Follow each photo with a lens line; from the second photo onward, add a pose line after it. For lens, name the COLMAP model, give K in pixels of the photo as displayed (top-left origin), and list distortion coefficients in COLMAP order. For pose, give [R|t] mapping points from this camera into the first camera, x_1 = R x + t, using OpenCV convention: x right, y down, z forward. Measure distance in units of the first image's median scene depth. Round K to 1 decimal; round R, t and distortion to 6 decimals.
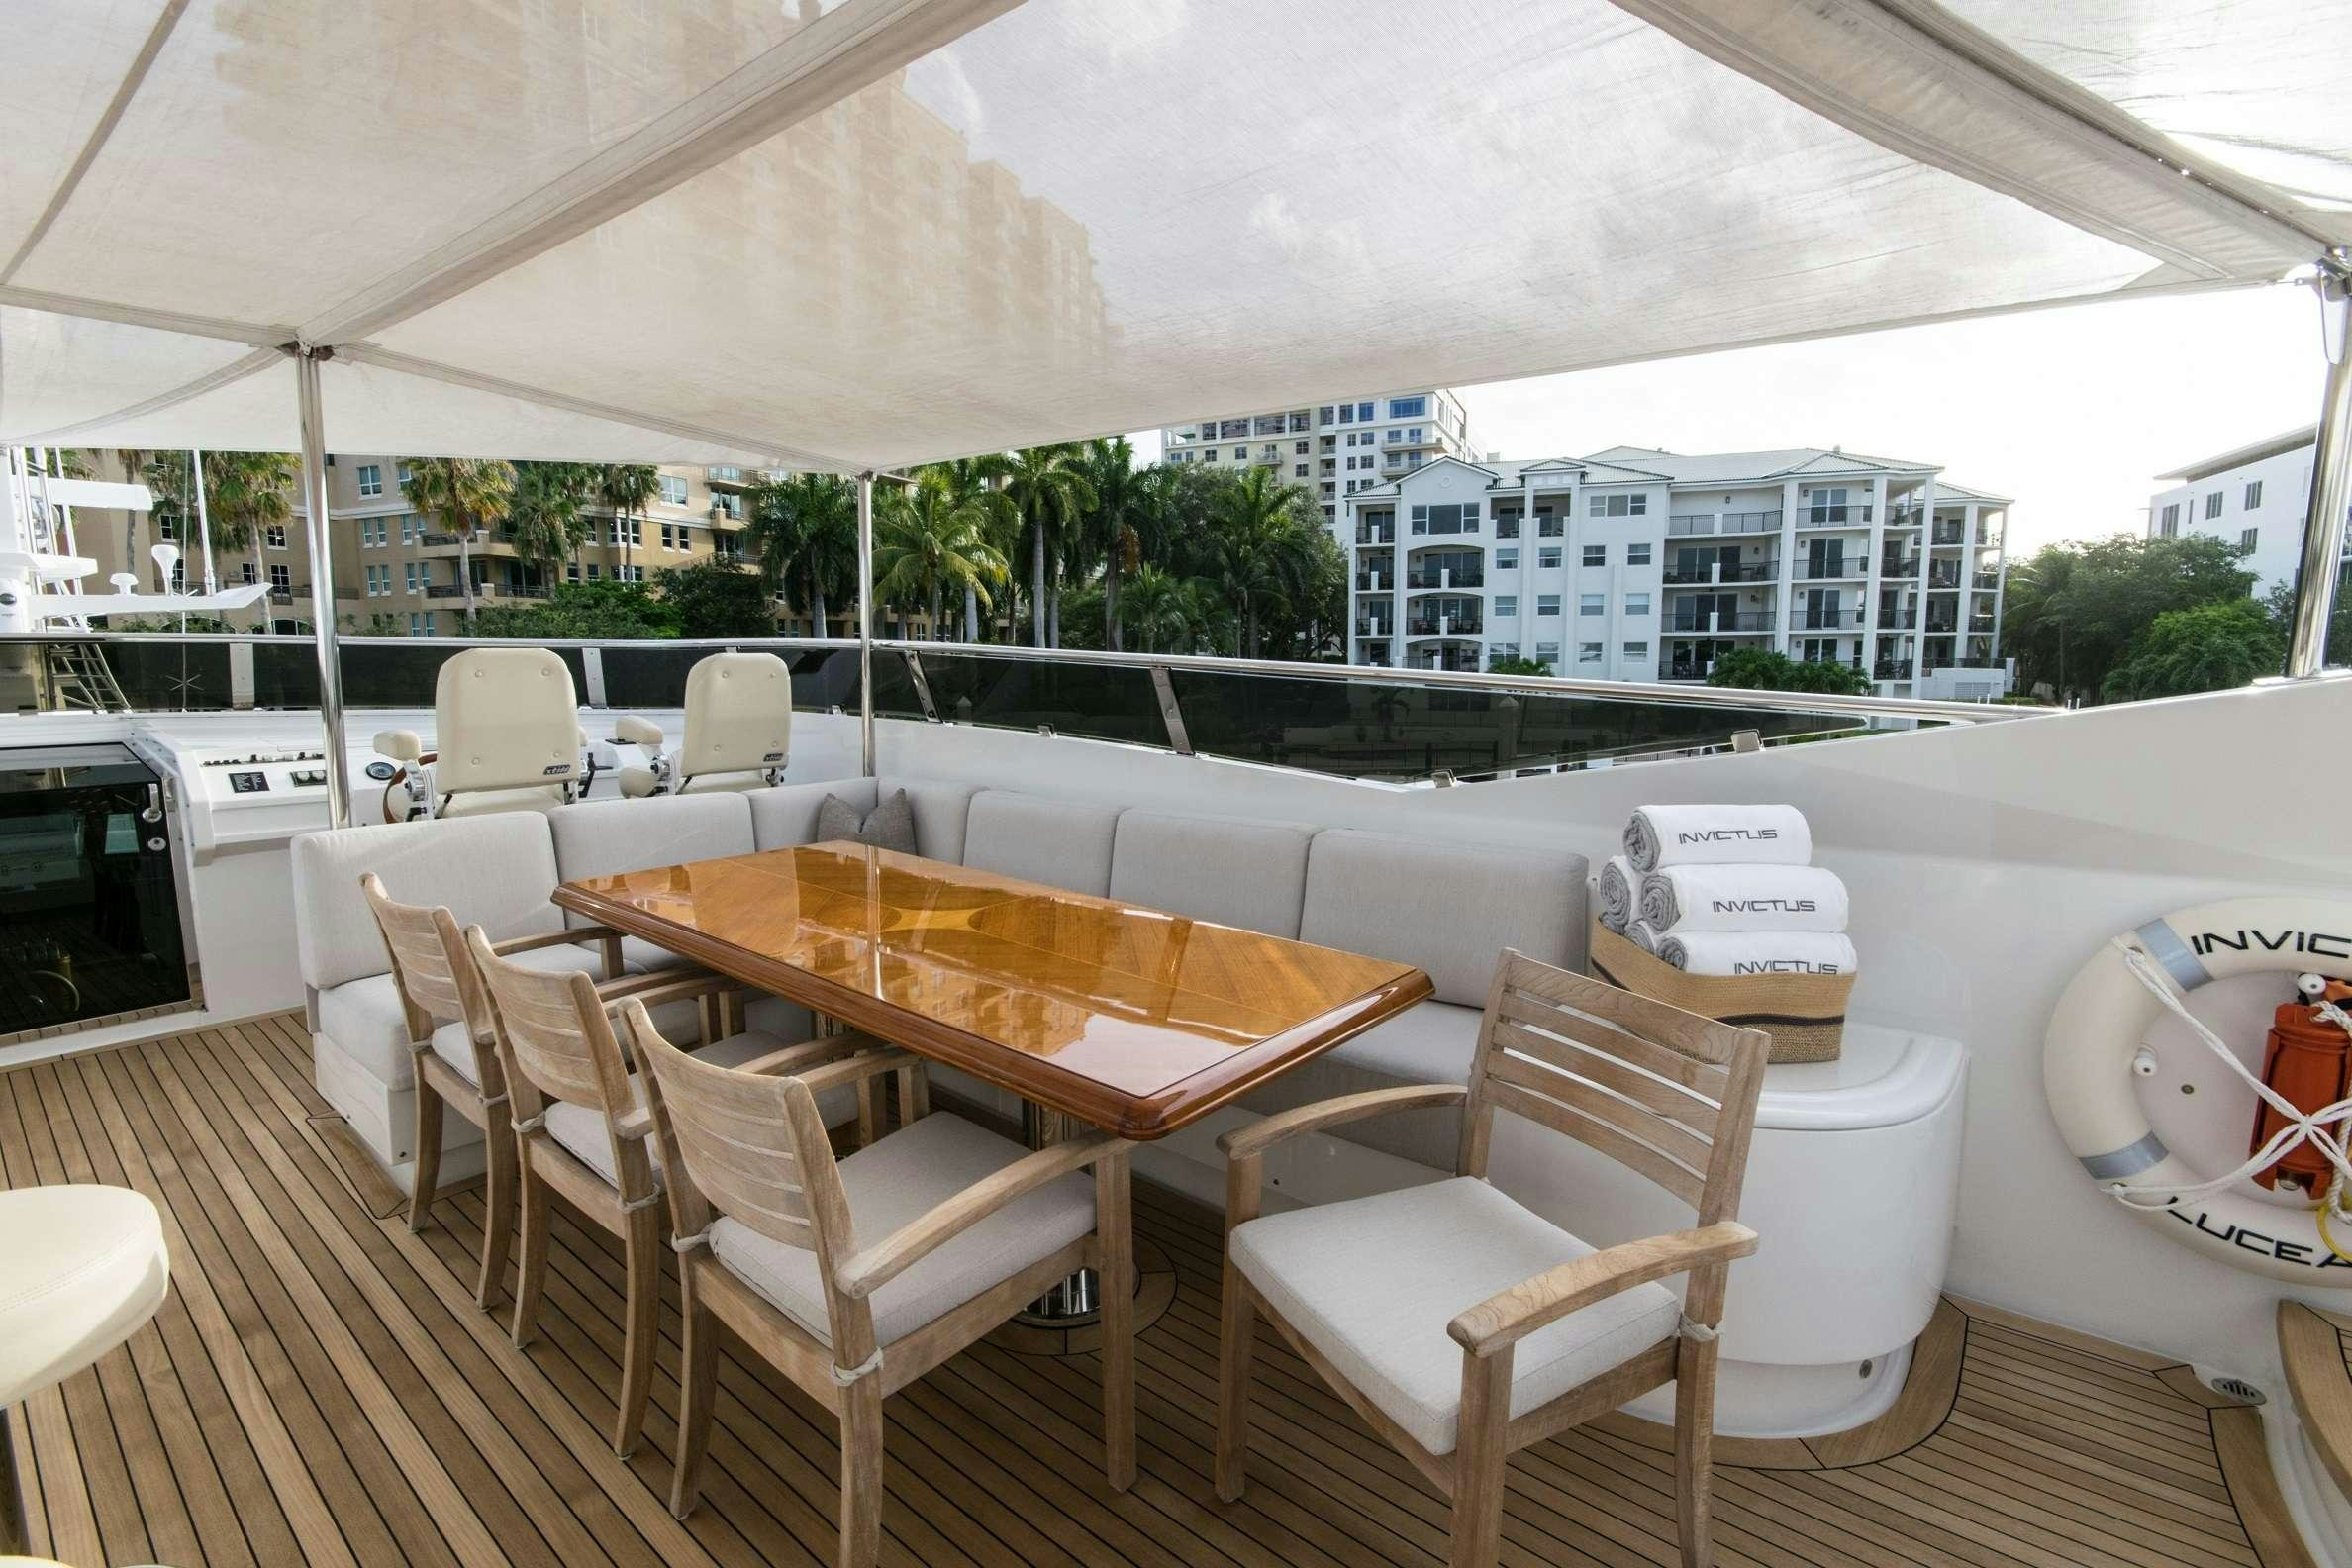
lens RADIAL K [[1096.0, 0, 1192.4], [0, 1096.0, 779.8], [0, 0, 1]] dist [0.002910, 0.000009]
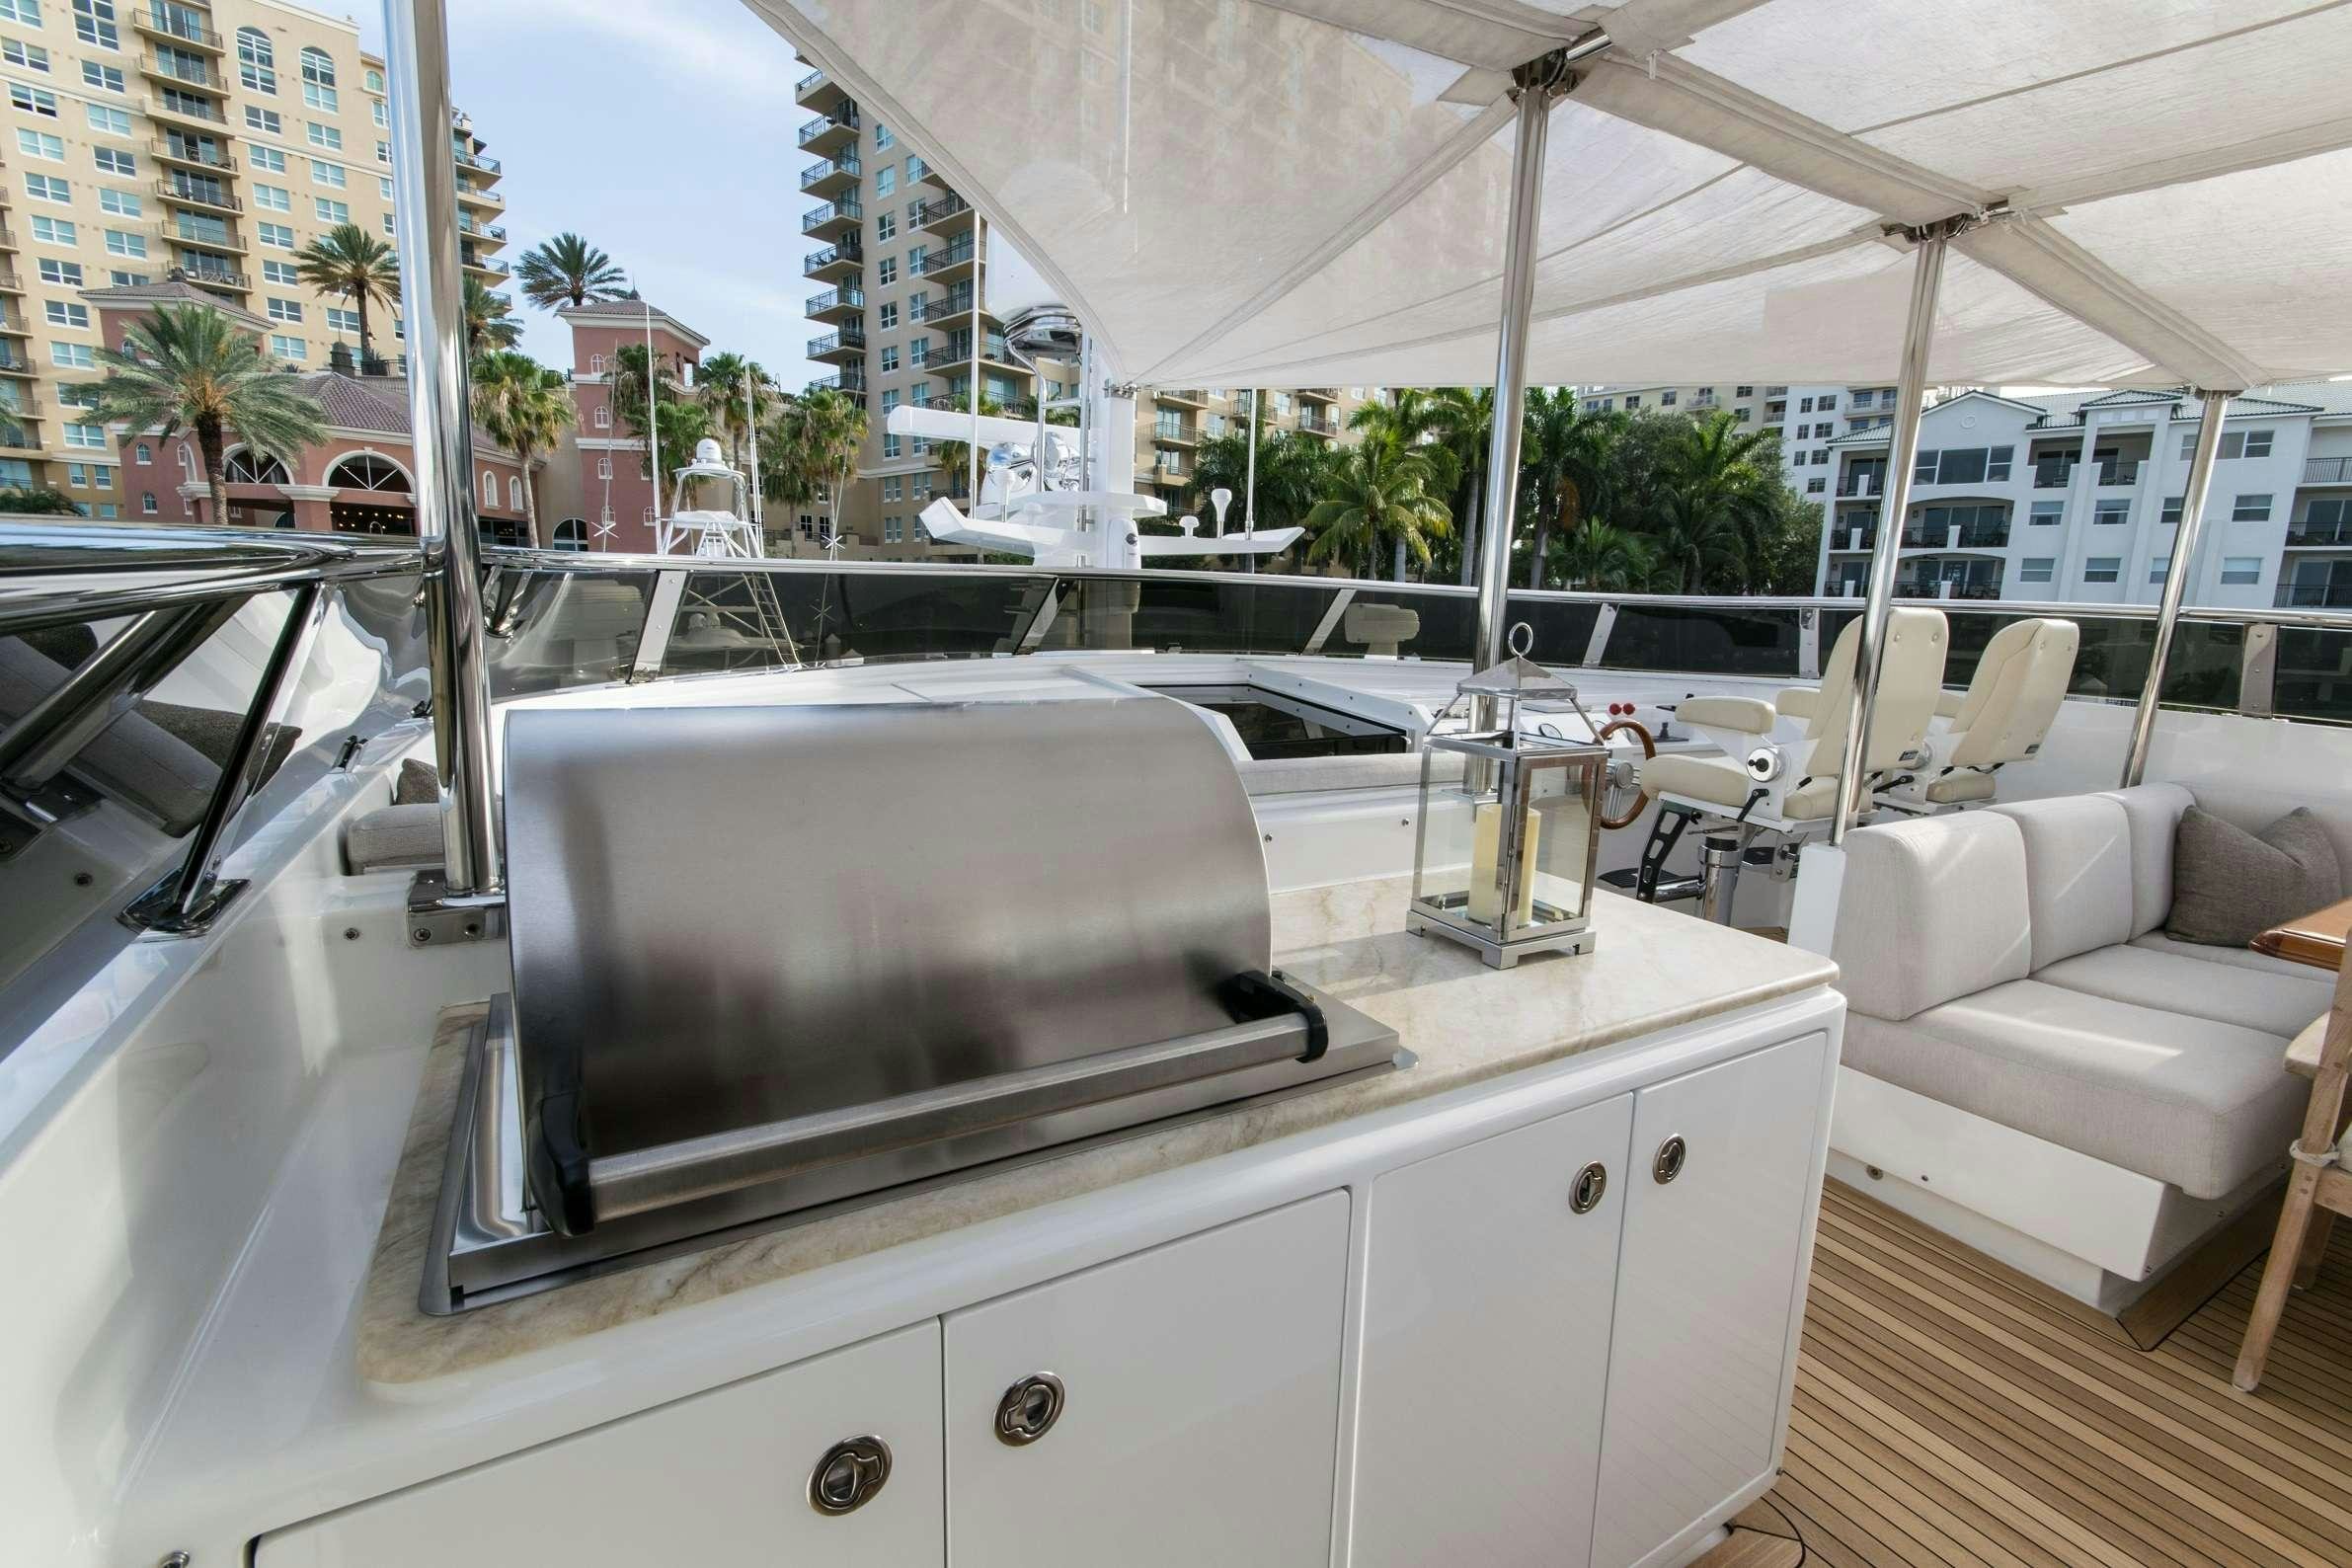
lens RADIAL K [[1058.5, 0, 1164.2], [0, 1058.5, 783.5], [0, 0, 1]] dist [0.009527, -0.001088]
pose [[0.941379, 0.086361, -0.326109, -0.064025], [-0.069871, 0.995630, 0.061966, 0.000232], [0.330035, -0.035548, 0.943299, 0.004358]]
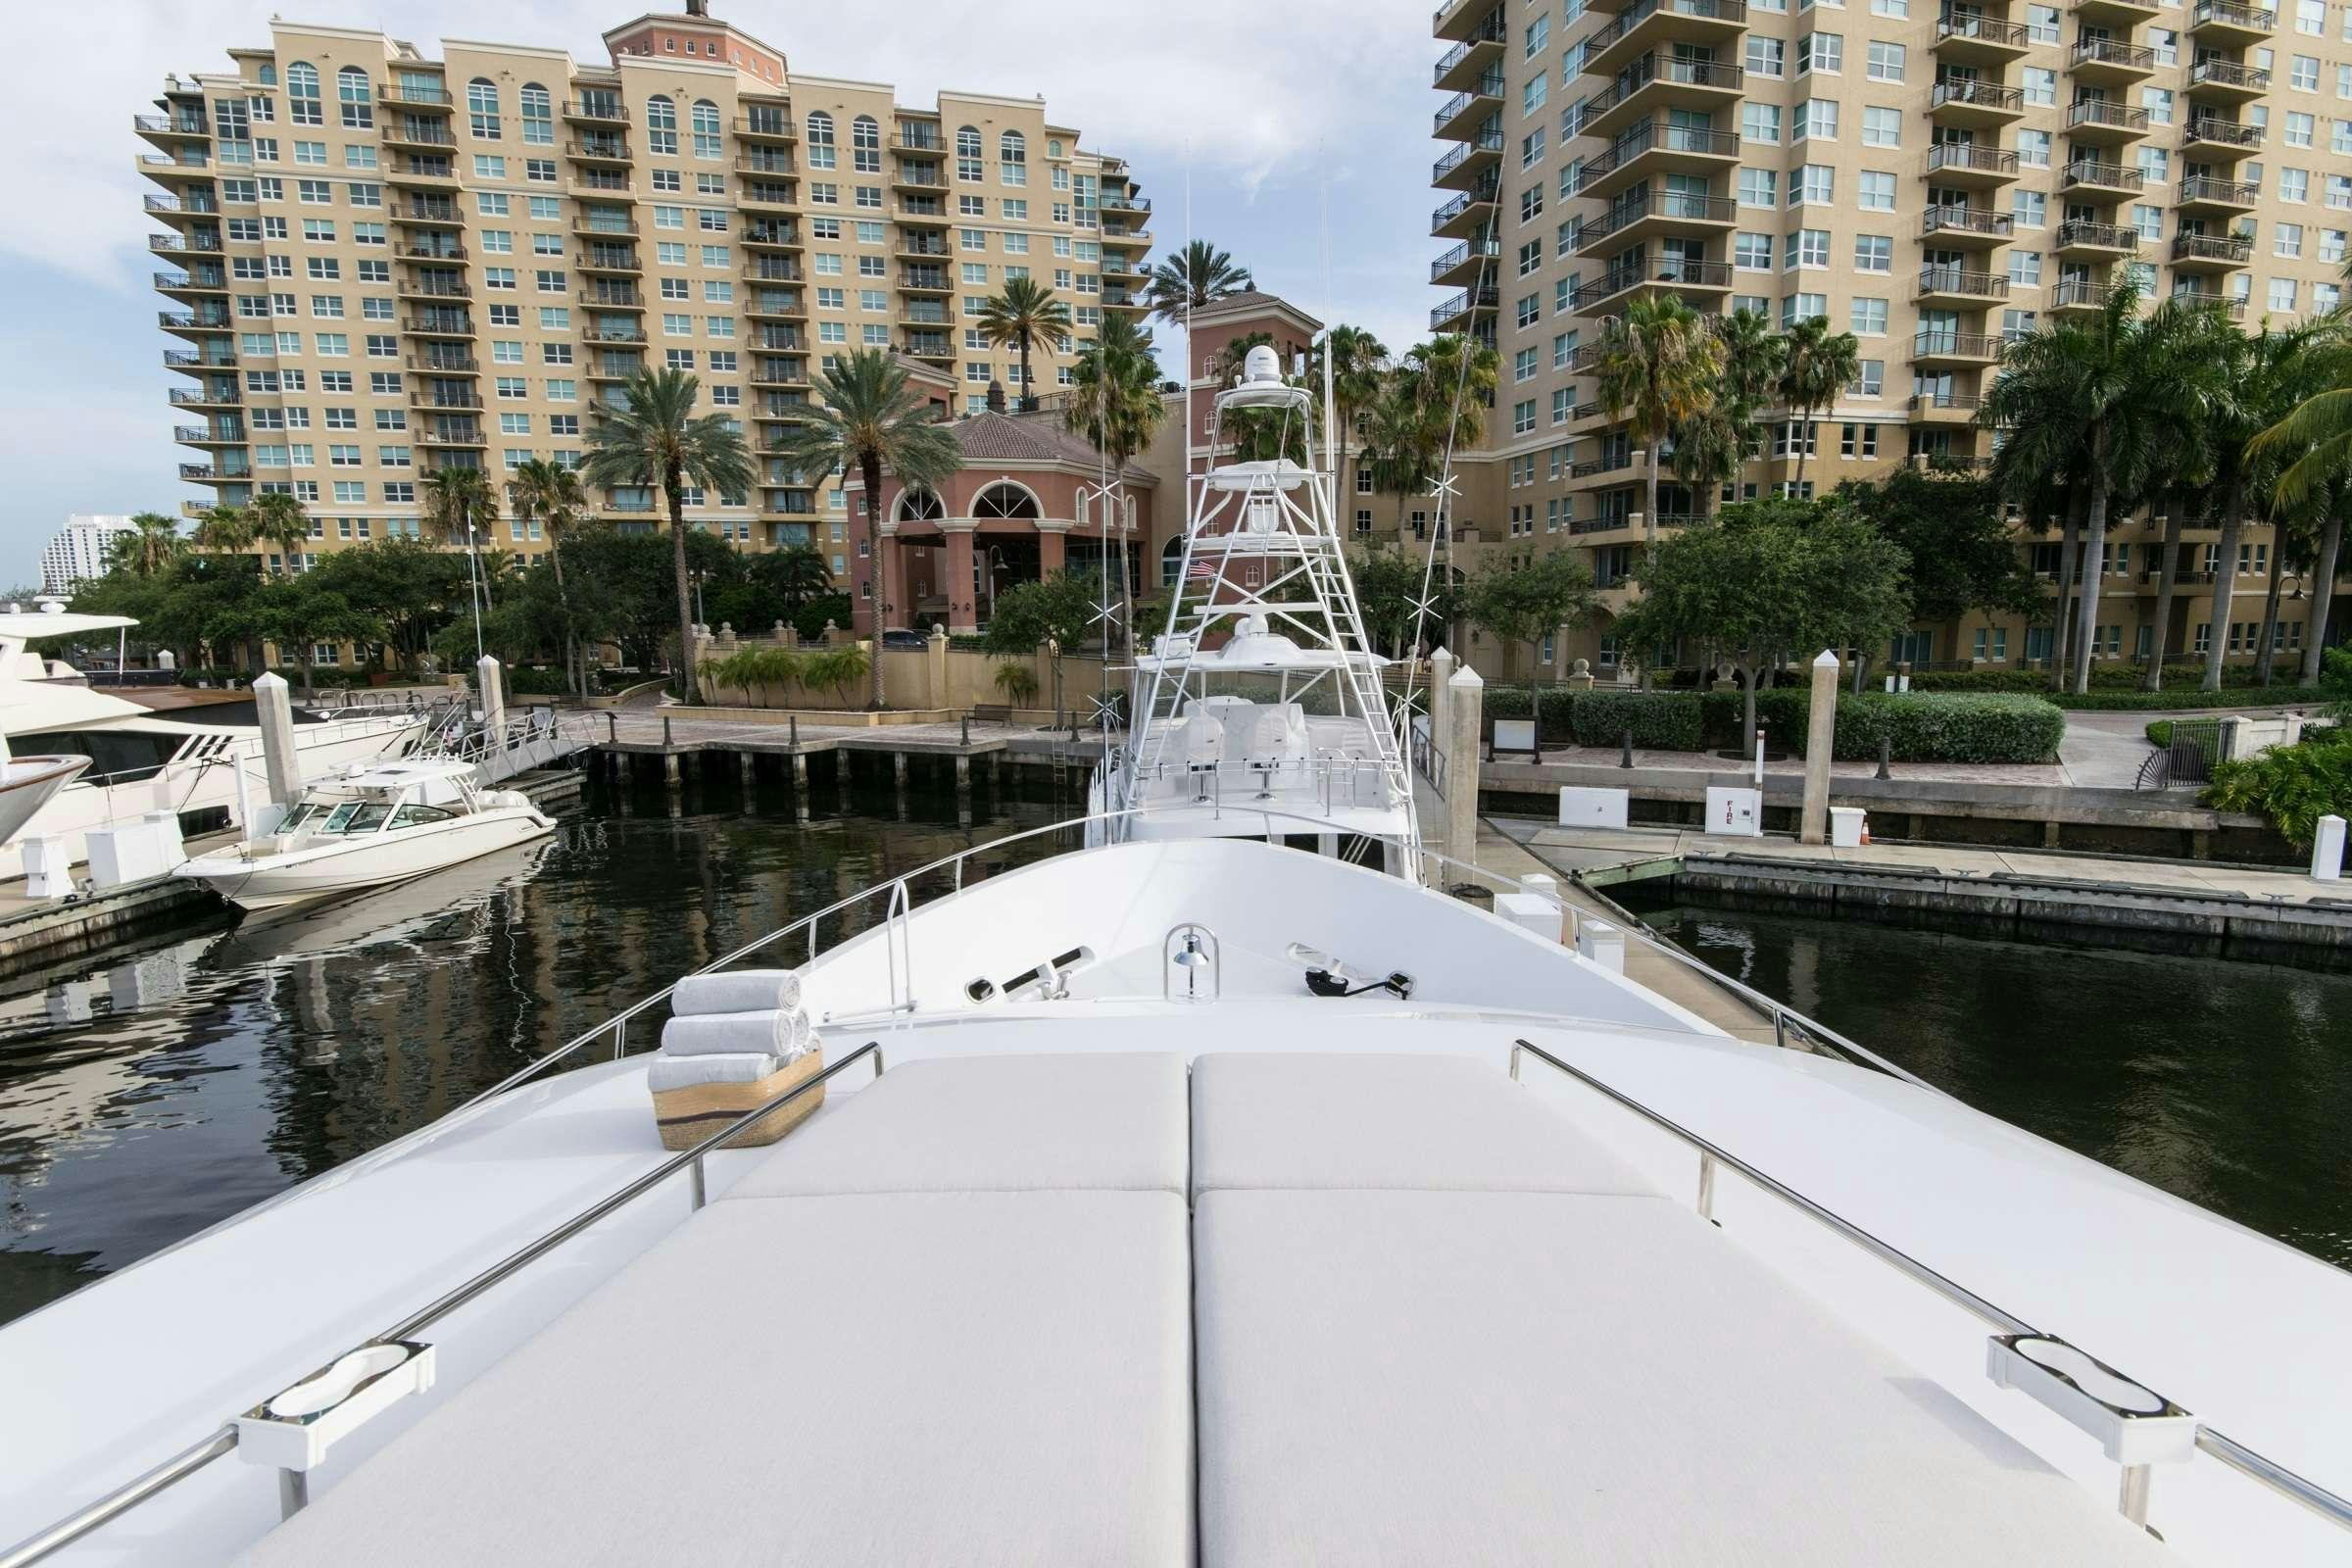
lens RADIAL K [[1096.0, 0, 1192.4], [0, 1096.0, 779.8], [0, 0, 1]] dist [0.002910, 0.000009]
pose [[0.646496, 0.111610, -0.754709, -0.166530], [-0.080787, 0.993694, 0.077749, -0.006365], [0.758628, 0.010706, 0.651436, 0.146305]]
